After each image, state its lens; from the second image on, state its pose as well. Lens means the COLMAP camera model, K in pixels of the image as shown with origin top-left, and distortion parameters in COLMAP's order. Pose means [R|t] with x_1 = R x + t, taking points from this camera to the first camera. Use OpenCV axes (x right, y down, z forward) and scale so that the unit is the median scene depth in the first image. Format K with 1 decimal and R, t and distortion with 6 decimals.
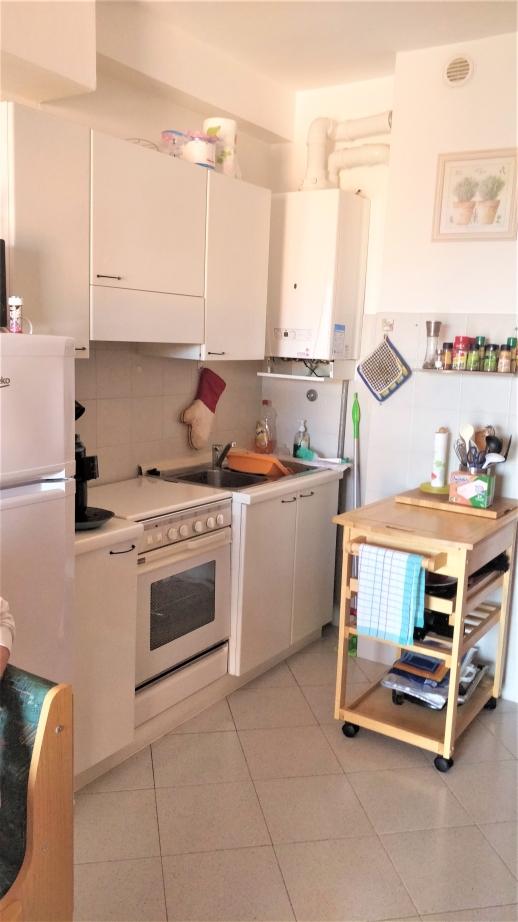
lens RADIAL K [[746.6, 0, 258.4], [0, 746.6, 459.0], [0, 0, 1]] dist [-0.002115, -0.004082]
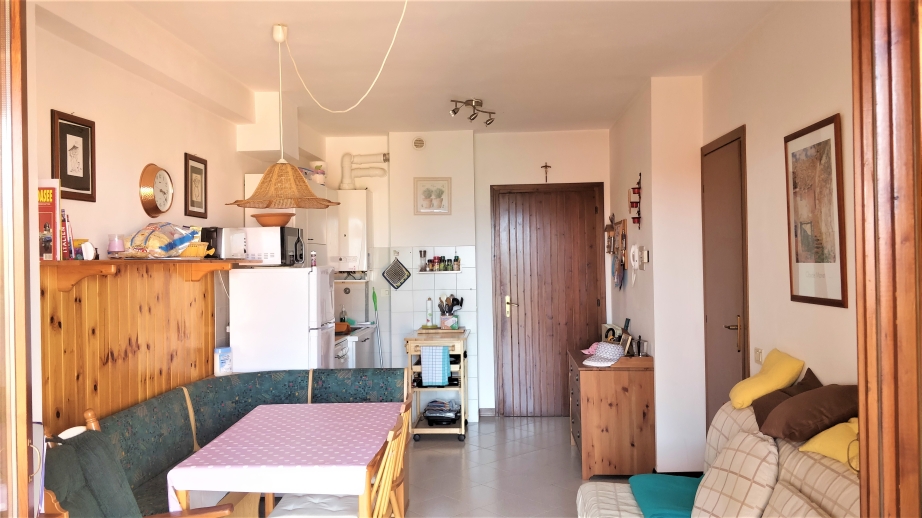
lens RADIAL K [[746.6, 0, 461.0], [0, 746.6, 258.6], [0, 0, 1]] dist [-0.002115, -0.004082]
pose [[0.836210, -0.044878, 0.546571, -0.895315], [0.130533, 0.984290, -0.118887, 0.120823], [-0.532649, 0.170760, 0.828931, -0.914547]]
